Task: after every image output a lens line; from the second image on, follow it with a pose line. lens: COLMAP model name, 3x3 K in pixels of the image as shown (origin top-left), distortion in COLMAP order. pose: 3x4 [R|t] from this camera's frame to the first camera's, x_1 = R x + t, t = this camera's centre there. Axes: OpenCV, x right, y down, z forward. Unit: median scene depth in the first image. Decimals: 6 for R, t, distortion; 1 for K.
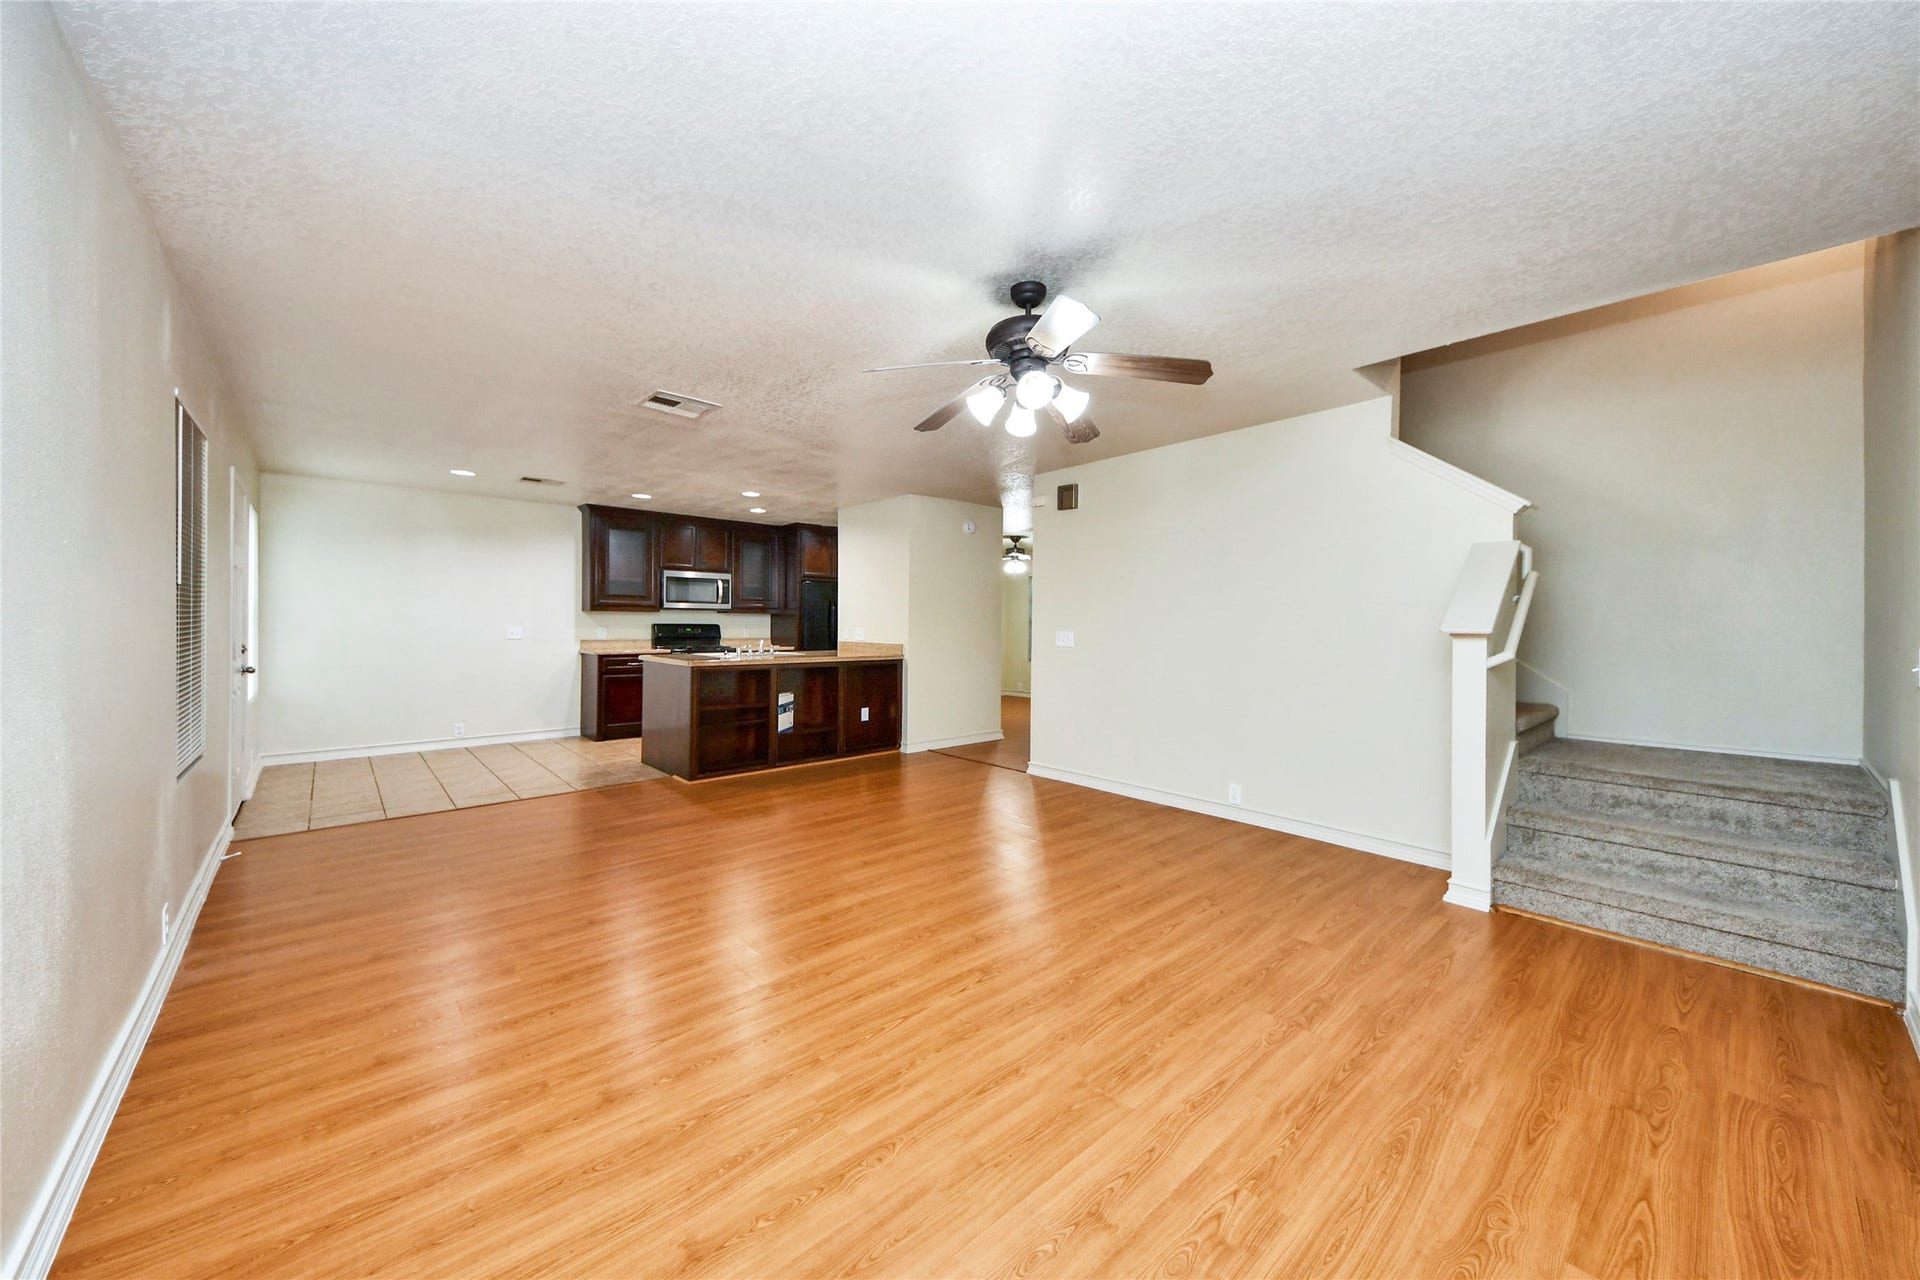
lens RADIAL K [[705.9, 0, 962.6], [0, 705.9, 620.8], [0, 0, 1]] dist [0.061493, -0.019164]
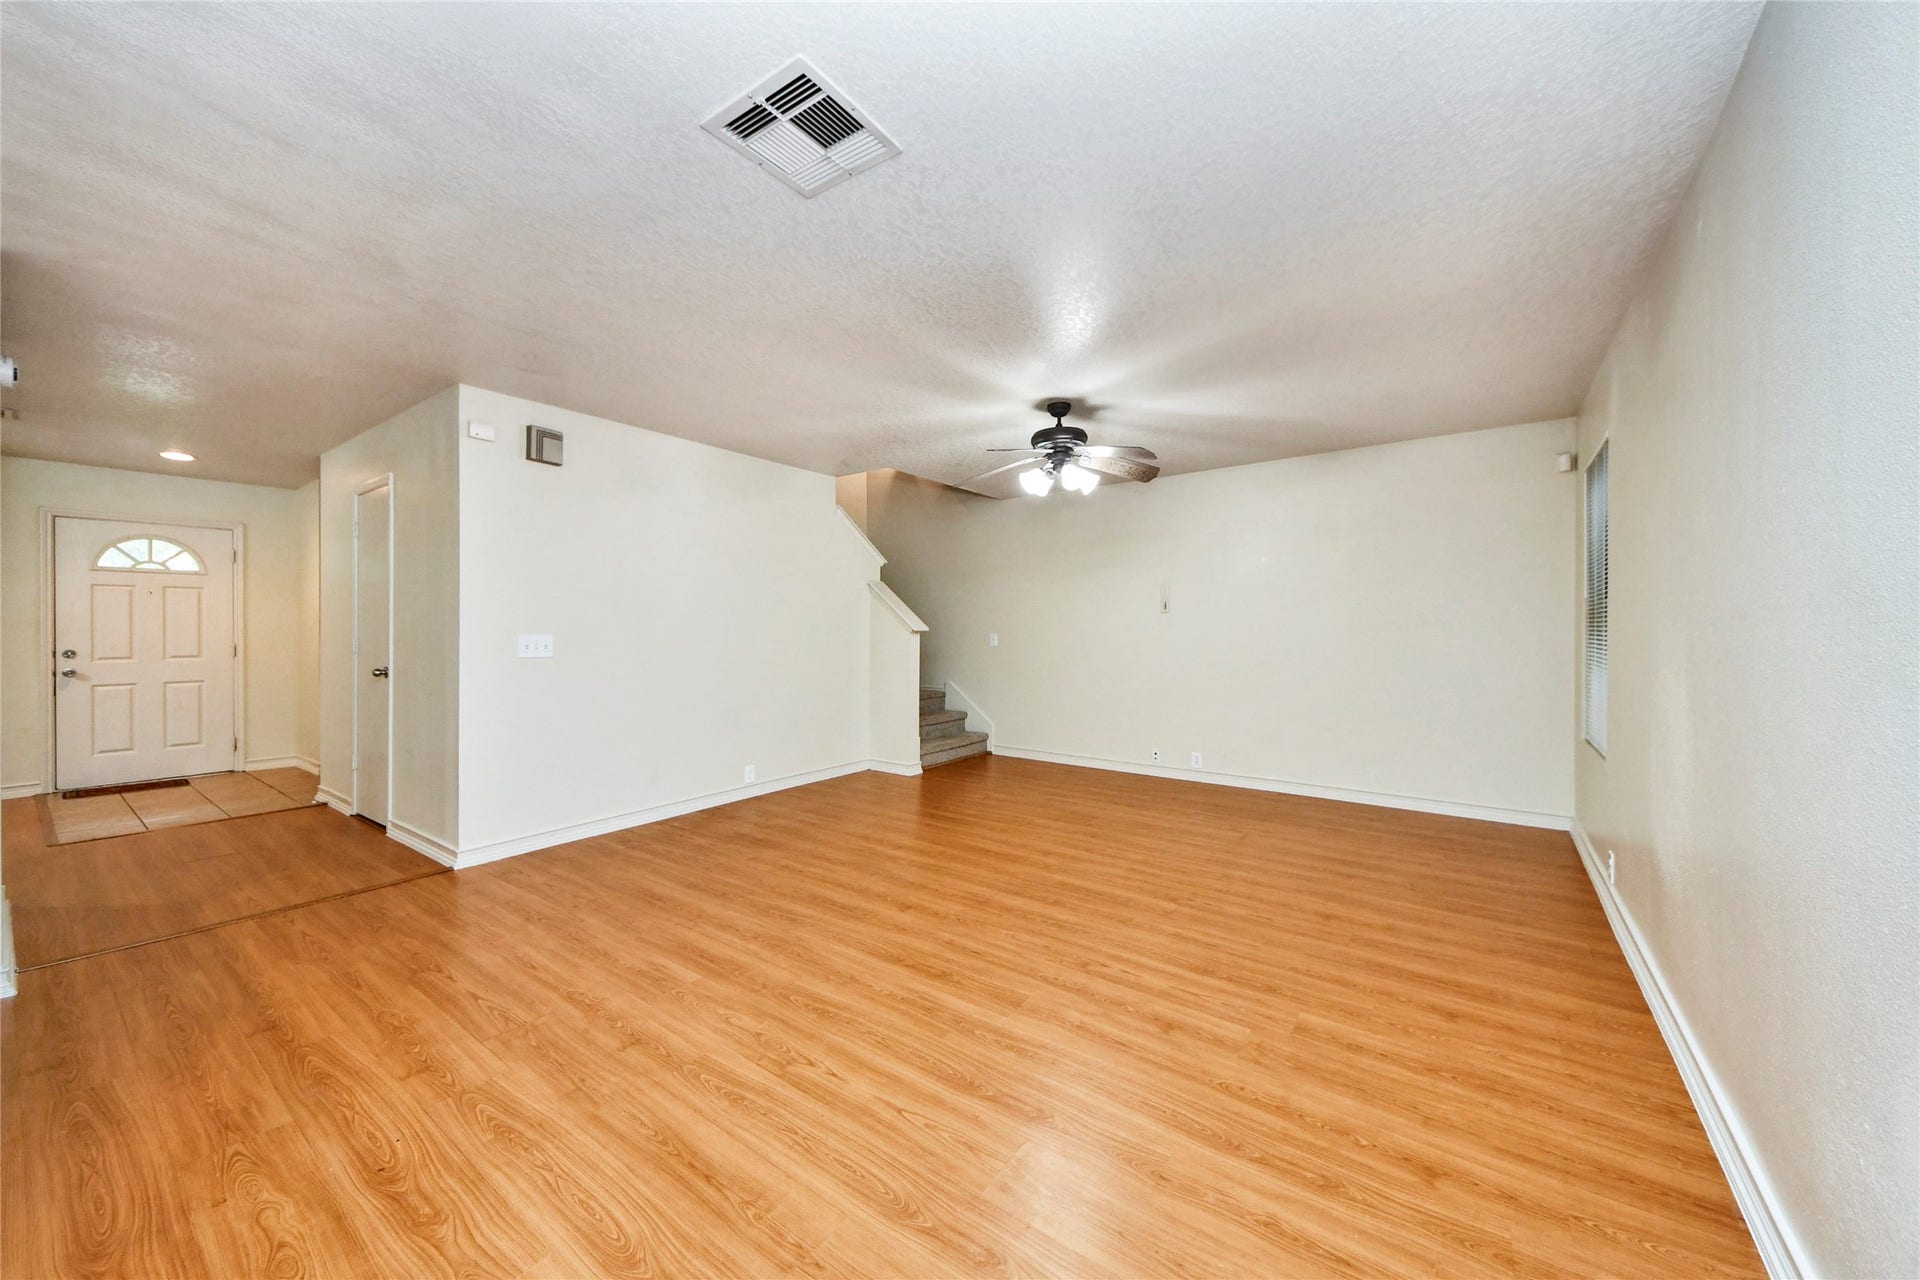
lens RADIAL K [[685.4, 0, 962.5], [0, 685.4, 630.9], [0, 0, 1]] dist [0.023485, -0.000094]
pose [[-0.215154, -0.010539, 0.976523, -0.484747], [-0.010171, 0.999912, 0.008551, 0.000816], [-0.976527, -0.008093, -0.215243, 0.570272]]
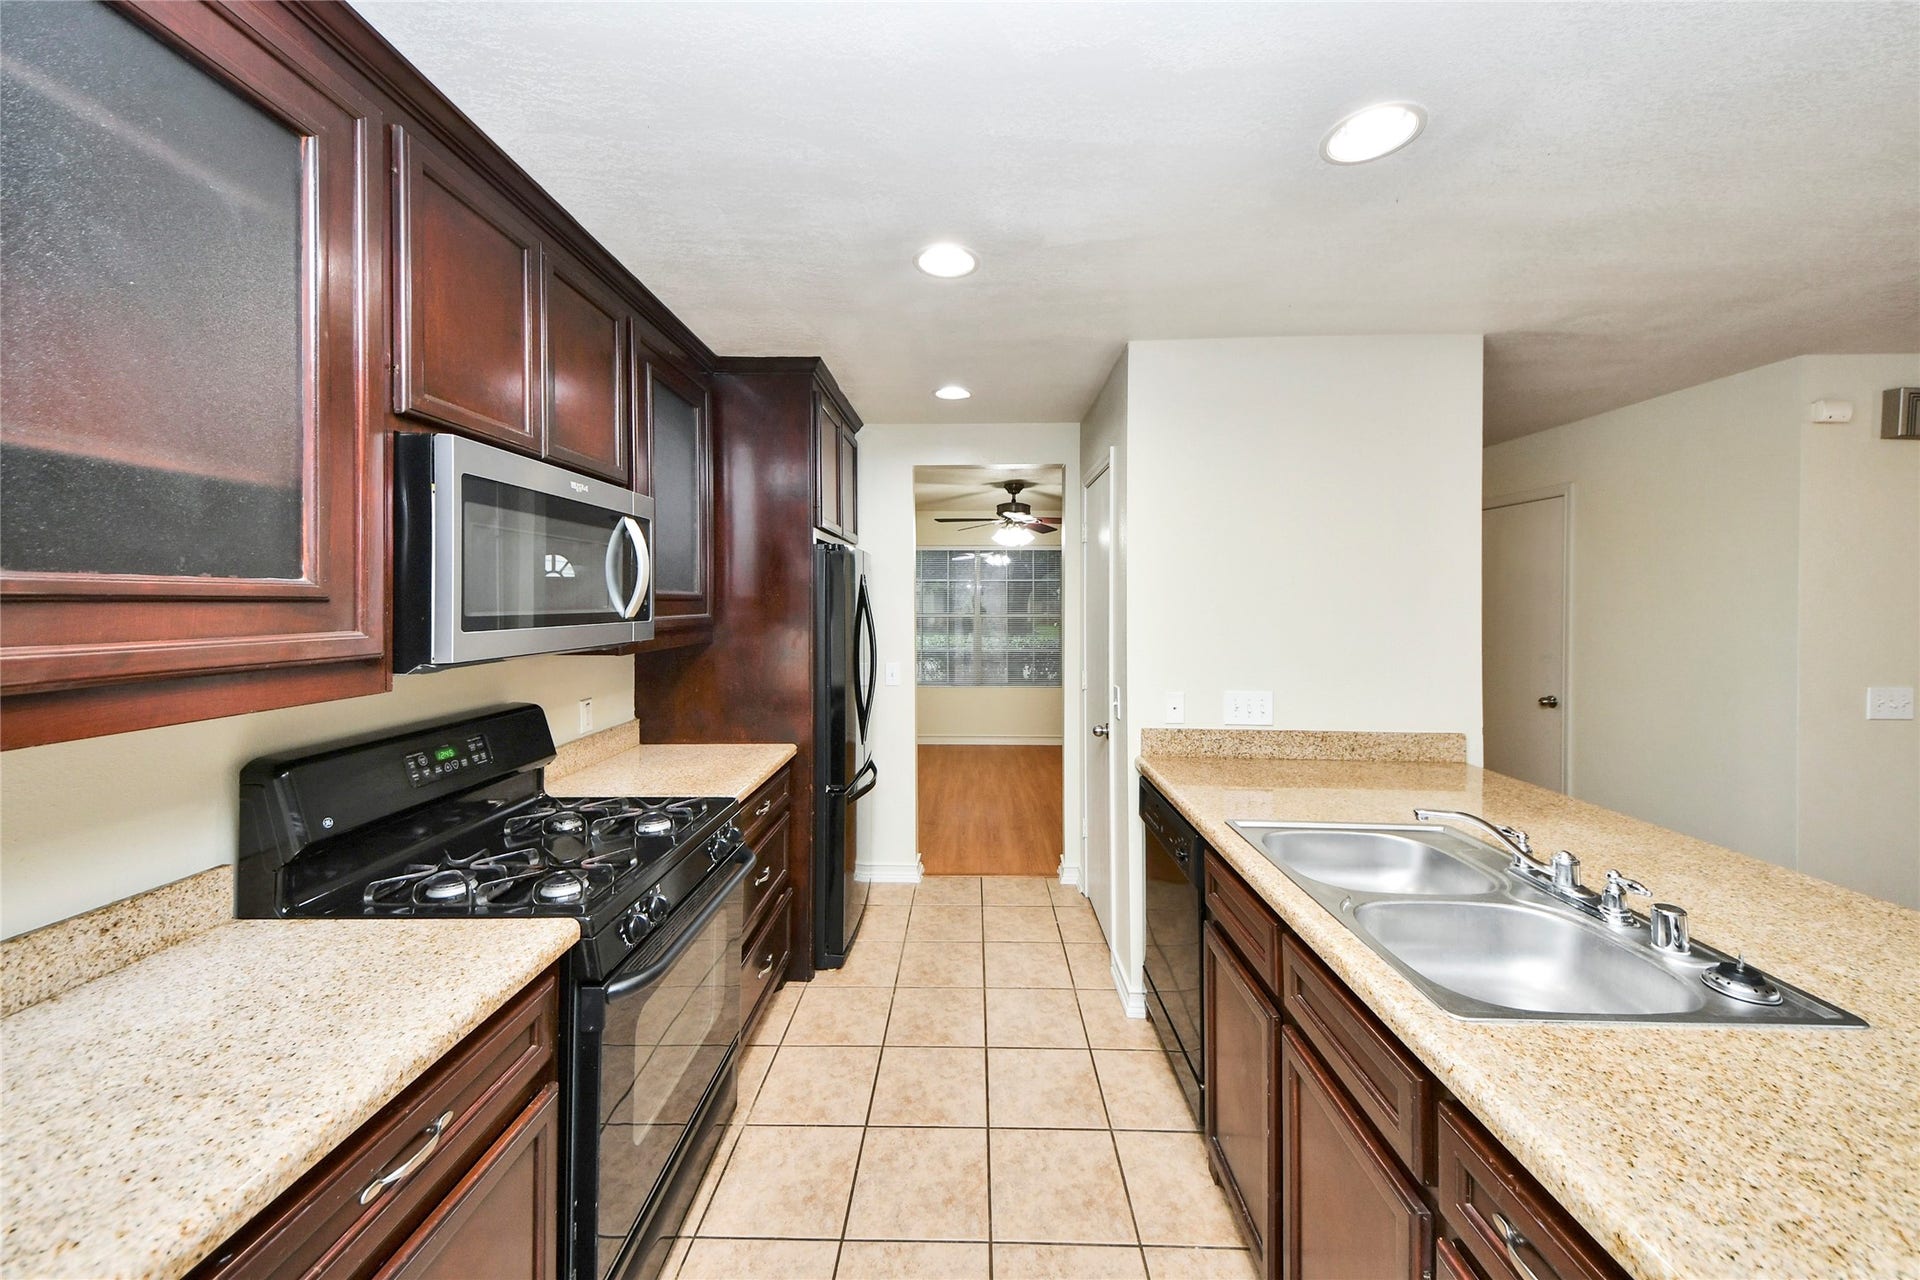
lens RADIAL K [[714.2, 0, 938.8], [0, 714.2, 607.8], [0, 0, 1]] dist [0.061517, -0.027642]
pose [[0.683935, -0.008566, 0.729492, -0.511629], [0.000159, 0.999933, 0.011593, -0.037682], [-0.729543, -0.007813, 0.683891, 0.882363]]
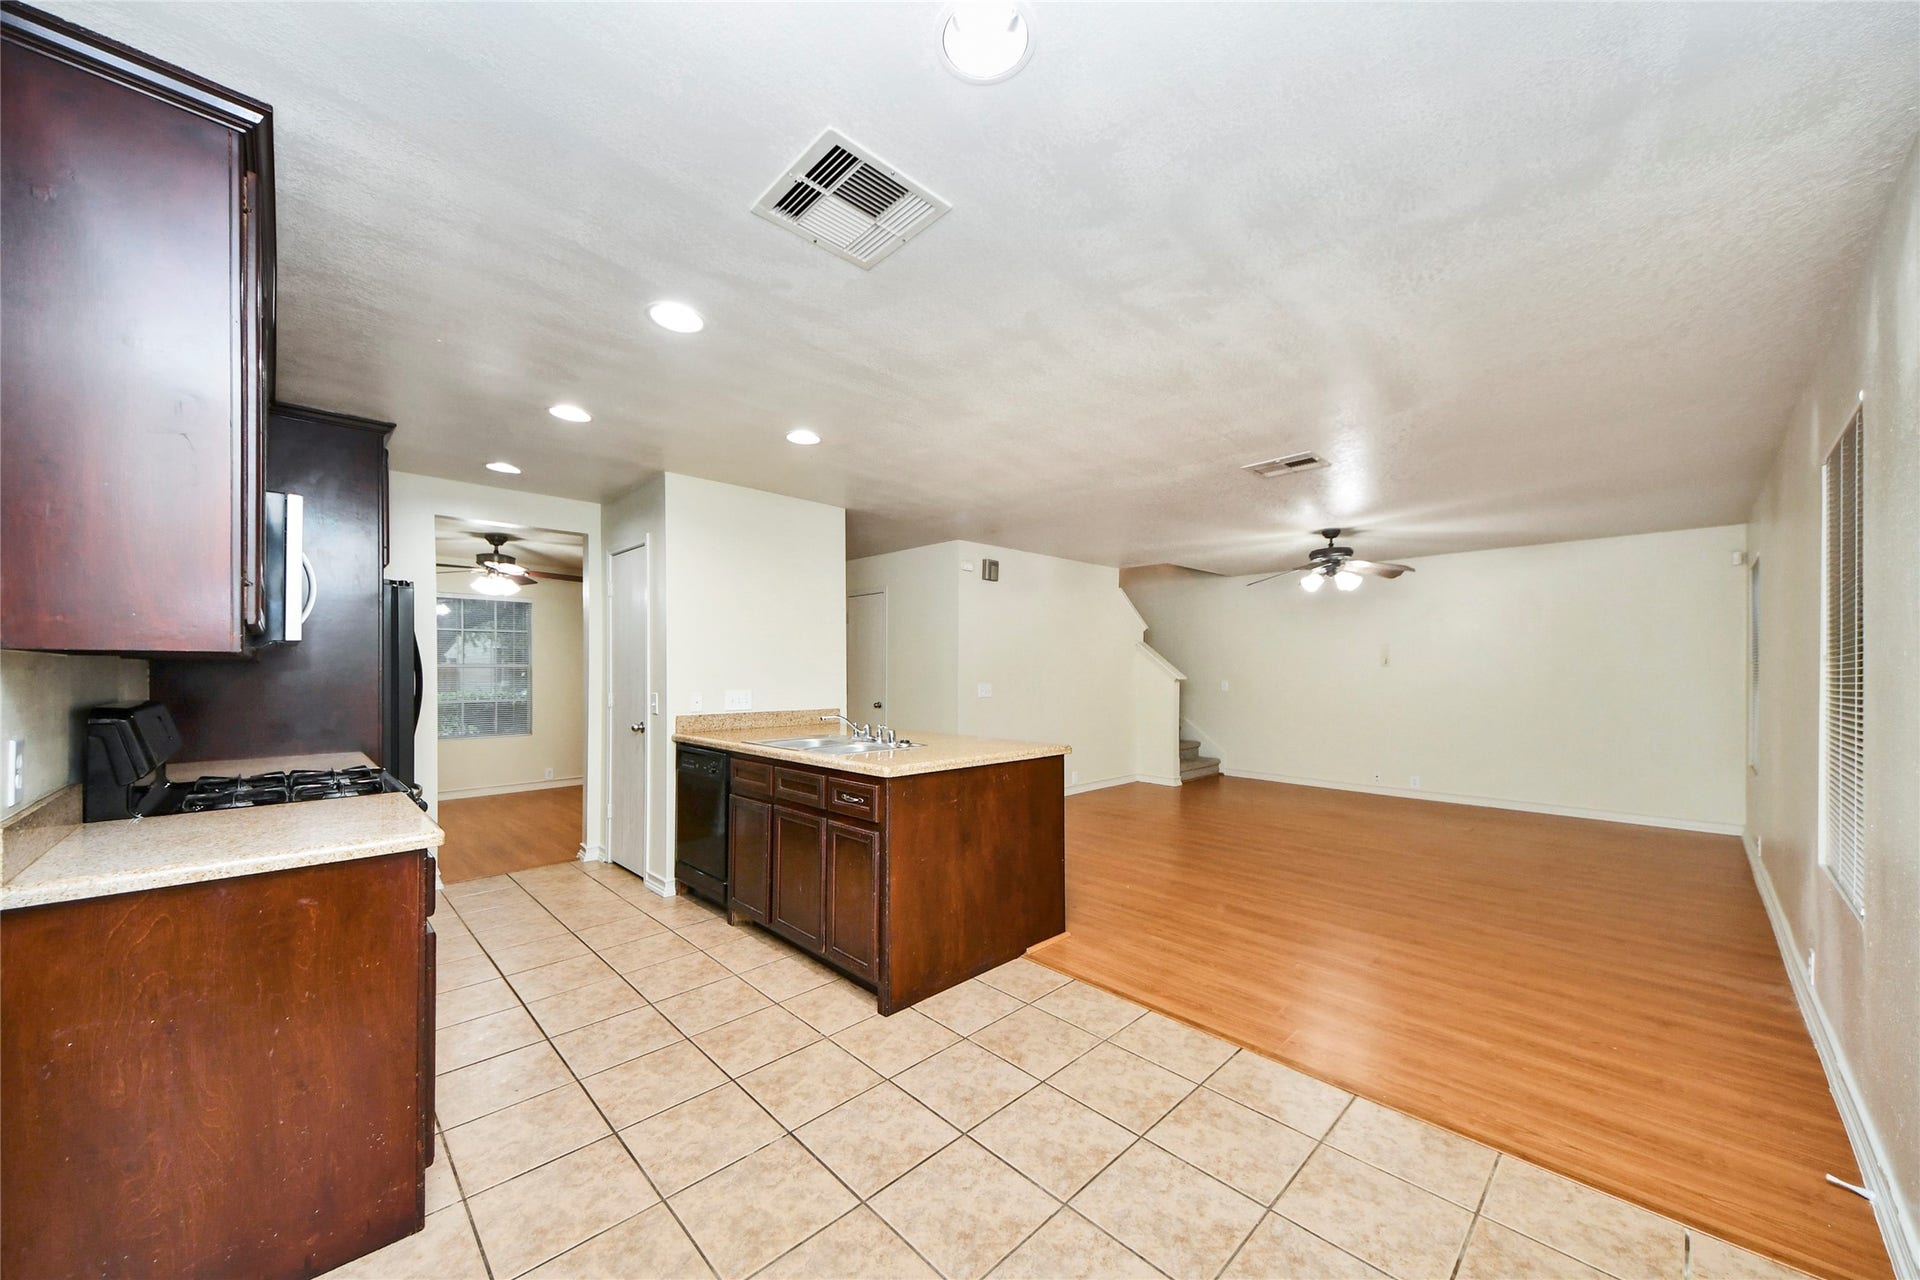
lens RADIAL K [[672.3, 0, 953.2], [0, 672.3, 665.6], [0, 0, 1]] dist [0.019313, -0.005464]
pose [[-0.031506, -0.001422, 0.999503, -0.751221], [-0.007835, 0.999969, 0.001176, -0.012467], [-0.999473, -0.007794, -0.031516, 0.847015]]
